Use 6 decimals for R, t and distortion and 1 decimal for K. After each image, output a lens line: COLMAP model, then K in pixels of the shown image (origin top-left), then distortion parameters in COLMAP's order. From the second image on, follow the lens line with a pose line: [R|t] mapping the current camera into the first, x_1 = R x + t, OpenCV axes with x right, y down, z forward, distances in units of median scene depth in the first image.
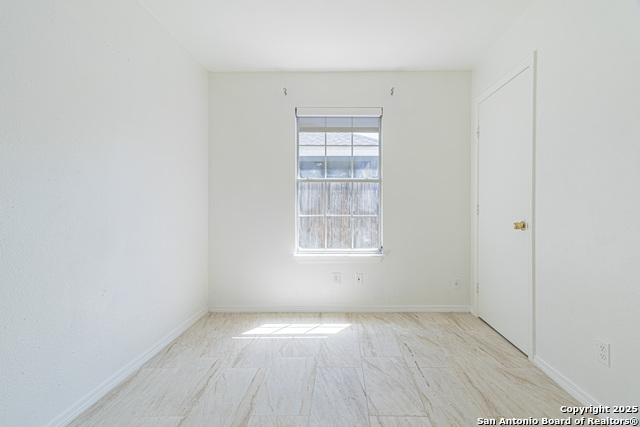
lens RADIAL K [[298.4, 0, 311.8], [0, 298.4, 207.7], [0, 0, 1]] dist [0.002380, 0.000304]
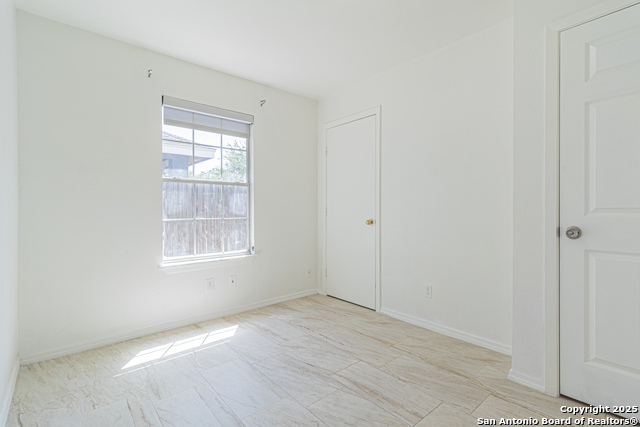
lens RADIAL K [[338.3, 0, 277.8], [0, 338.3, 212.0], [0, 0, 1]] dist [0.003610, 0.000594]
pose [[0.747463, -0.006262, 0.664273, -0.506714], [0.004799, 0.999980, 0.004026, 0.001040], [-0.664286, 0.000179, 0.747479, 0.045224]]
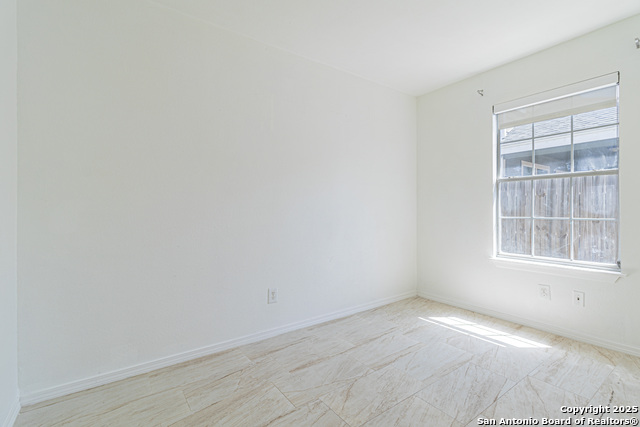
lens RADIAL K [[267.8, 0, 301.9], [0, 267.8, 209.7], [0, 0, 1]] dist [0.000393, 0.000000]
pose [[0.581236, -0.002139, -0.813732, 0.323076], [0.002277, 0.999997, -0.001002, 0.001797], [0.813732, -0.001271, 0.581239, -0.011242]]
